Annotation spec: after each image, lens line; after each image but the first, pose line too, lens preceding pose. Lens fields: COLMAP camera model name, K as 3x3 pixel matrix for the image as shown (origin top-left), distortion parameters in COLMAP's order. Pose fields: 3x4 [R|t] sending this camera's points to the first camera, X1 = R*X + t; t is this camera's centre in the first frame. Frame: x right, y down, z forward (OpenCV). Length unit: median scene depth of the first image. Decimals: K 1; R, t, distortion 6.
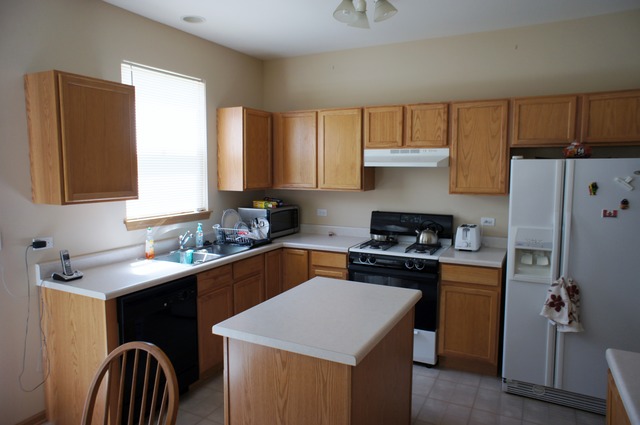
lens RADIAL K [[438.7, 0, 319.9], [0, 438.7, 206.2], [0, 0, 1]] dist [-0.028473, 0.006806]
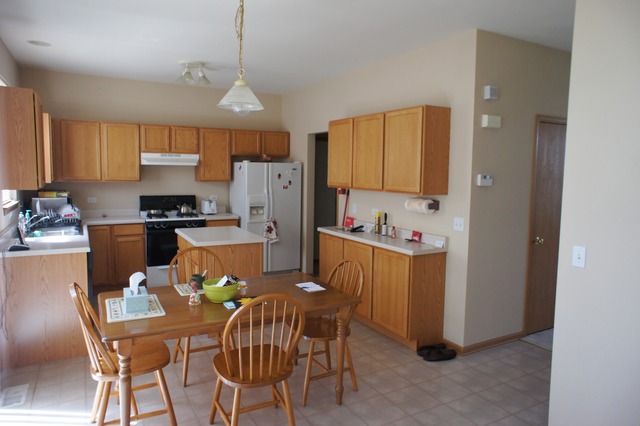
lens RADIAL K [[438.7, 0, 318.8], [0, 438.7, 213.2], [0, 0, 1]] dist [-0.028473, 0.006806]
pose [[0.560996, -0.073379, 0.824560, -0.854359], [0.062150, 0.996986, 0.046439, 0.043574], [-0.825482, 0.025195, 0.563866, -0.329956]]
